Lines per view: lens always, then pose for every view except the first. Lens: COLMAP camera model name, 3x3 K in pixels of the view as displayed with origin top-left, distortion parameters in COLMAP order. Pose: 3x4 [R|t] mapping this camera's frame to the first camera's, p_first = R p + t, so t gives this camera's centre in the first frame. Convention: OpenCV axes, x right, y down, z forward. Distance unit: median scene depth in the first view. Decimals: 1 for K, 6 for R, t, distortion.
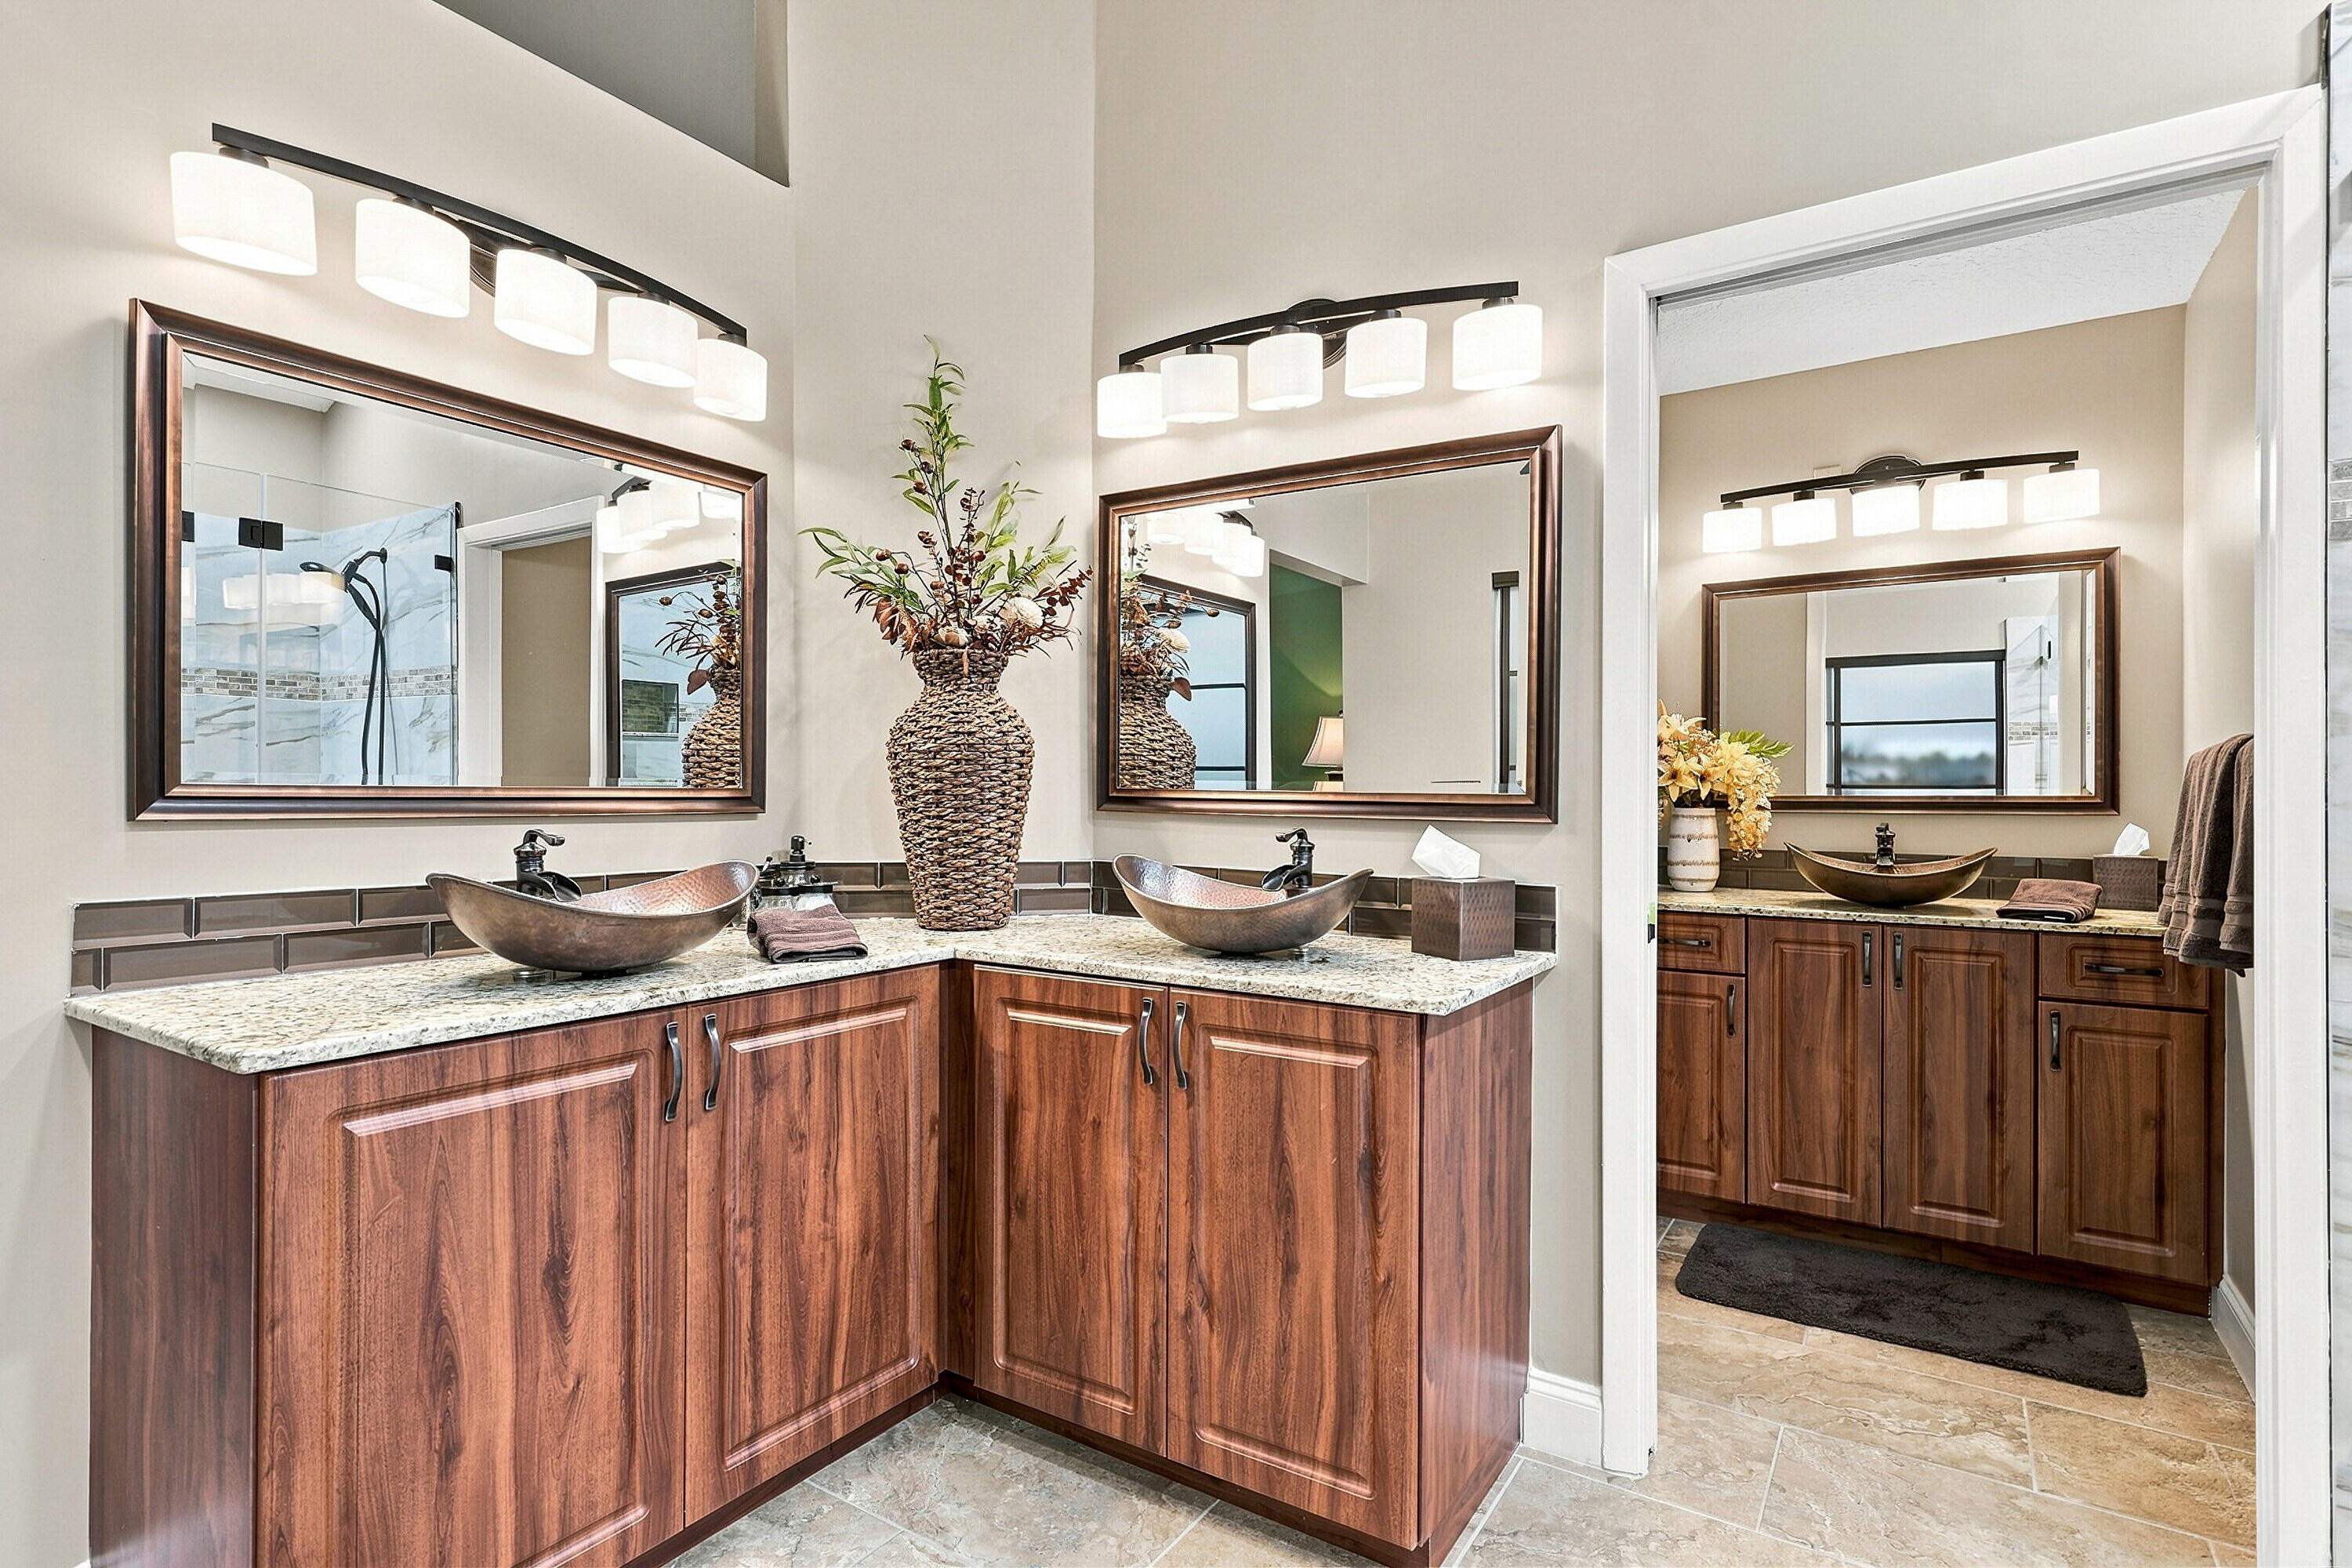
lens RADIAL K [[1156.3, 0, 1176.8], [0, 1156.3, 790.7], [0, 0, 1]] dist [0.001652, 0.000348]
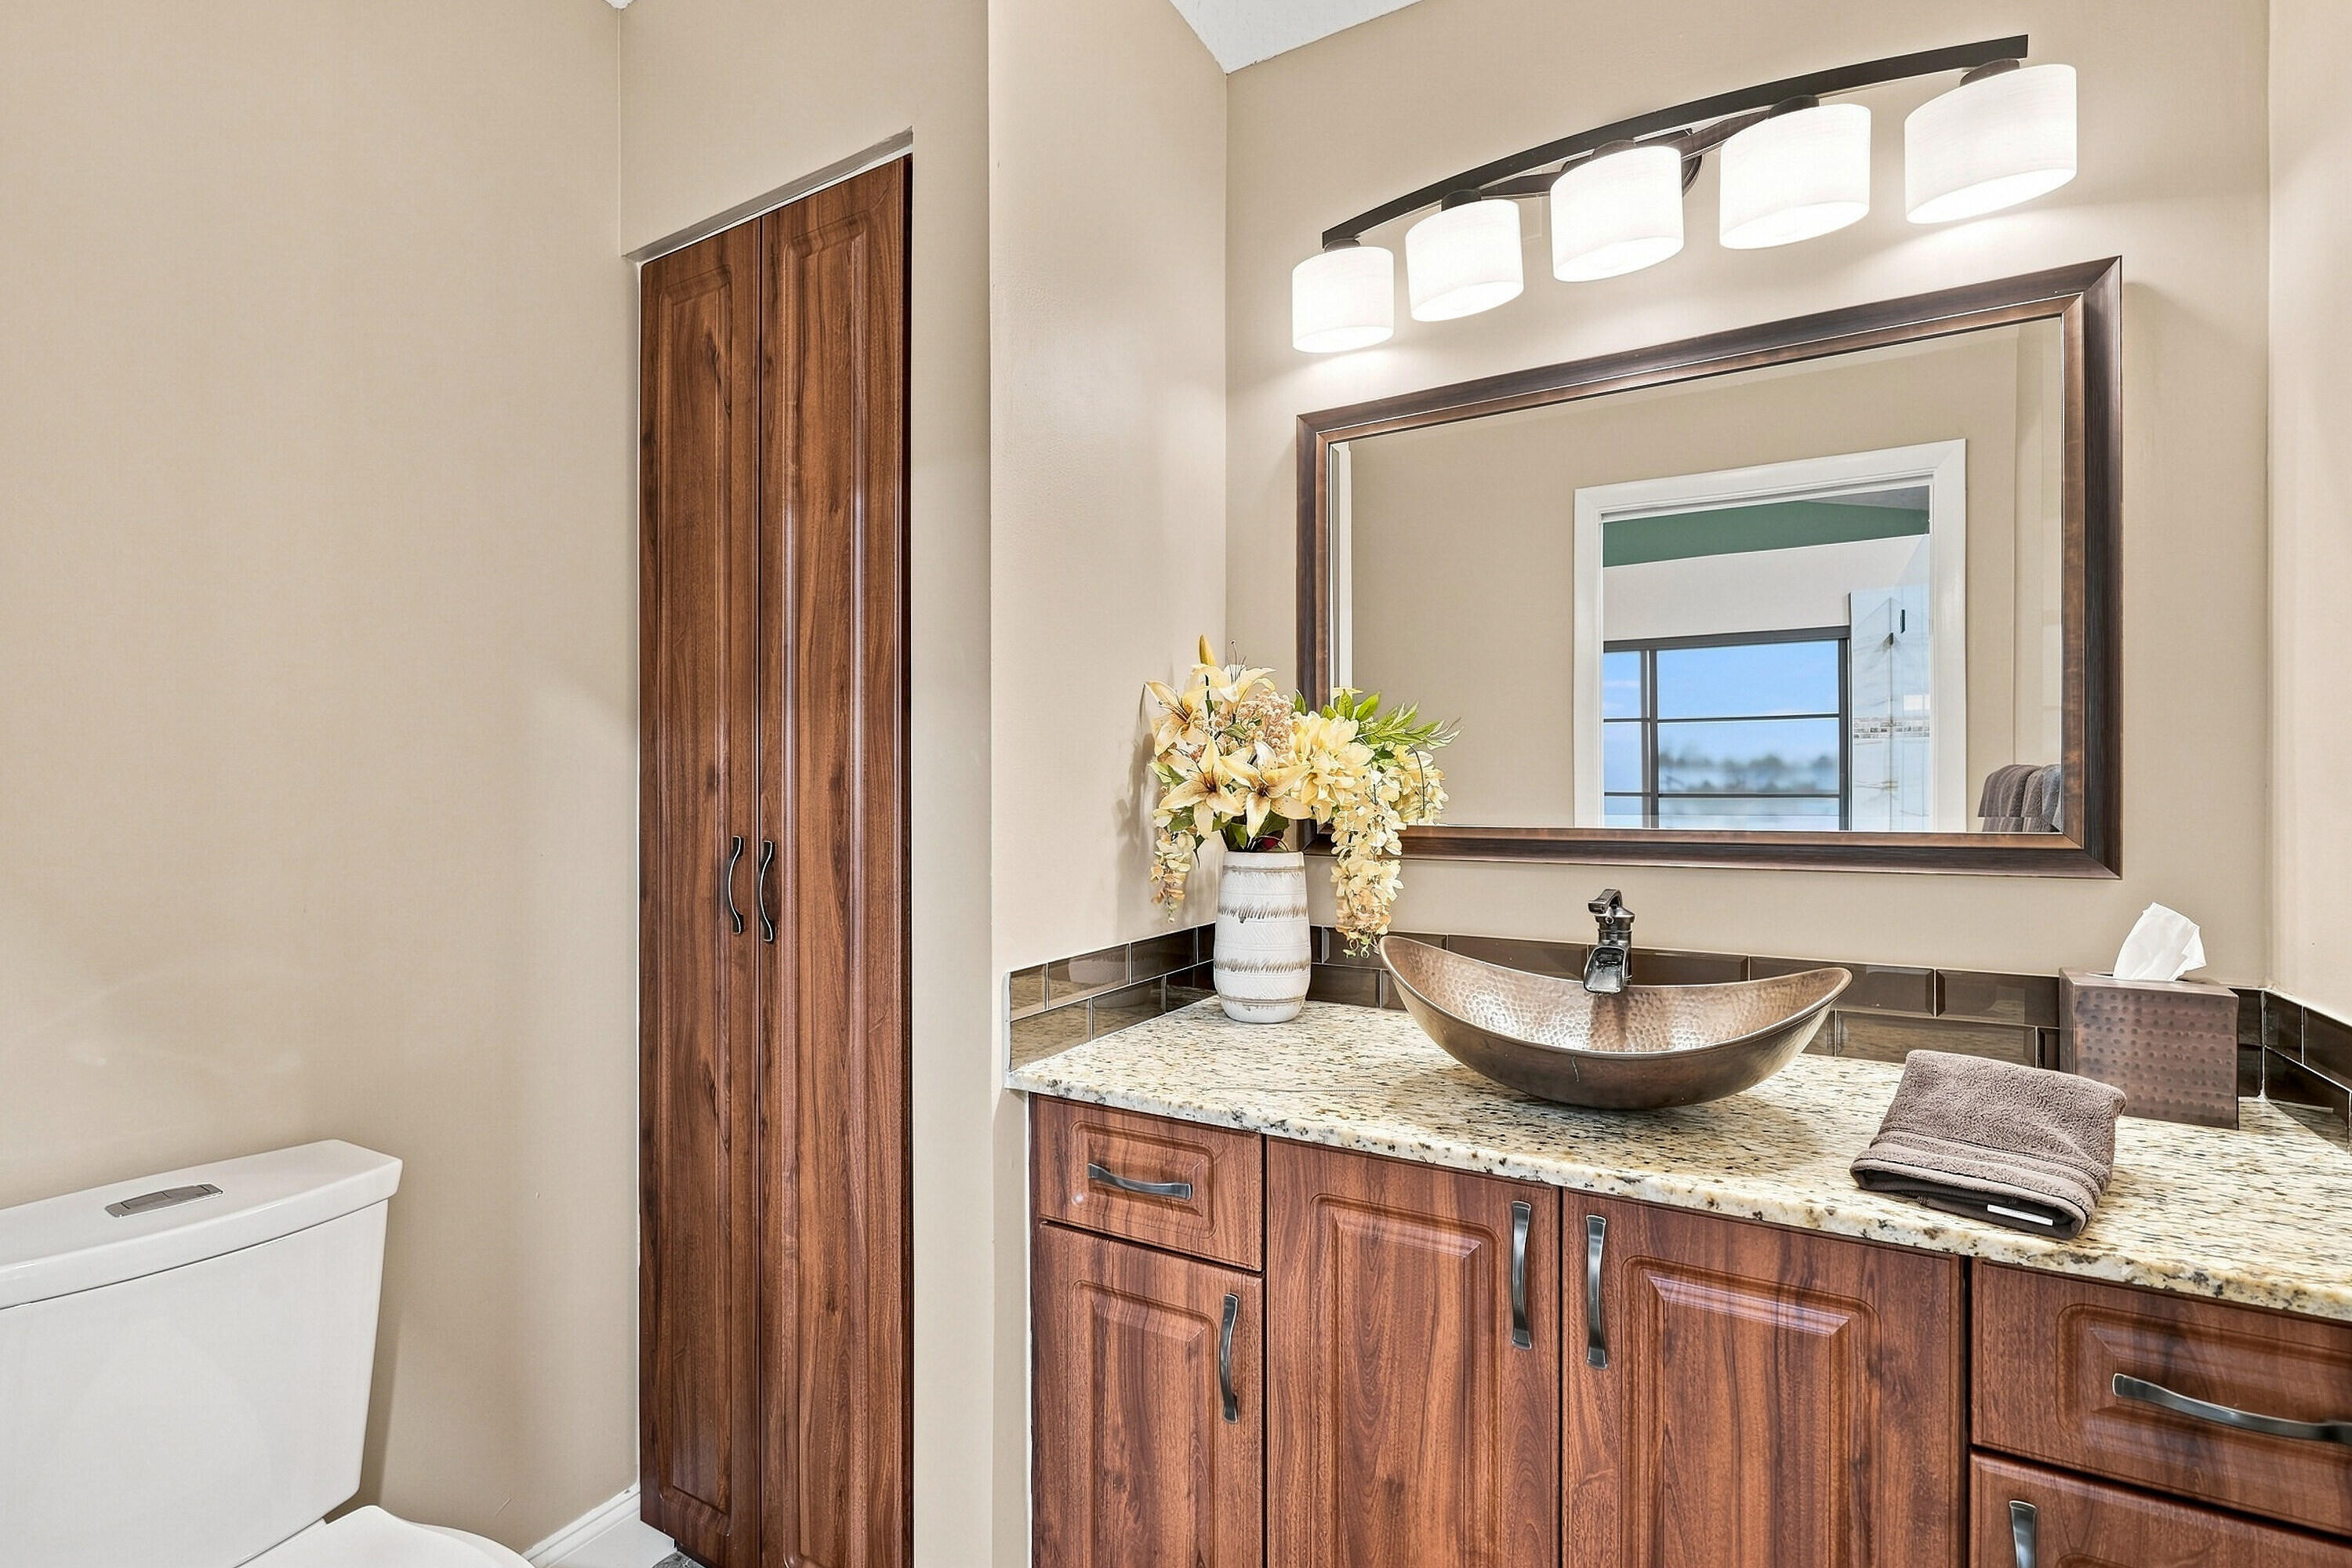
lens RADIAL K [[1070.9, 0, 1168.1], [0, 1070.9, 798.1], [0, 0, 1]] dist [-0.001231, 0.000167]
pose [[0.998304, -0.000696, 0.058218, 0.429884], [0.000541, 0.999996, 0.002685, -0.010717], [-0.058219, -0.002649, 0.998300, 0.613757]]
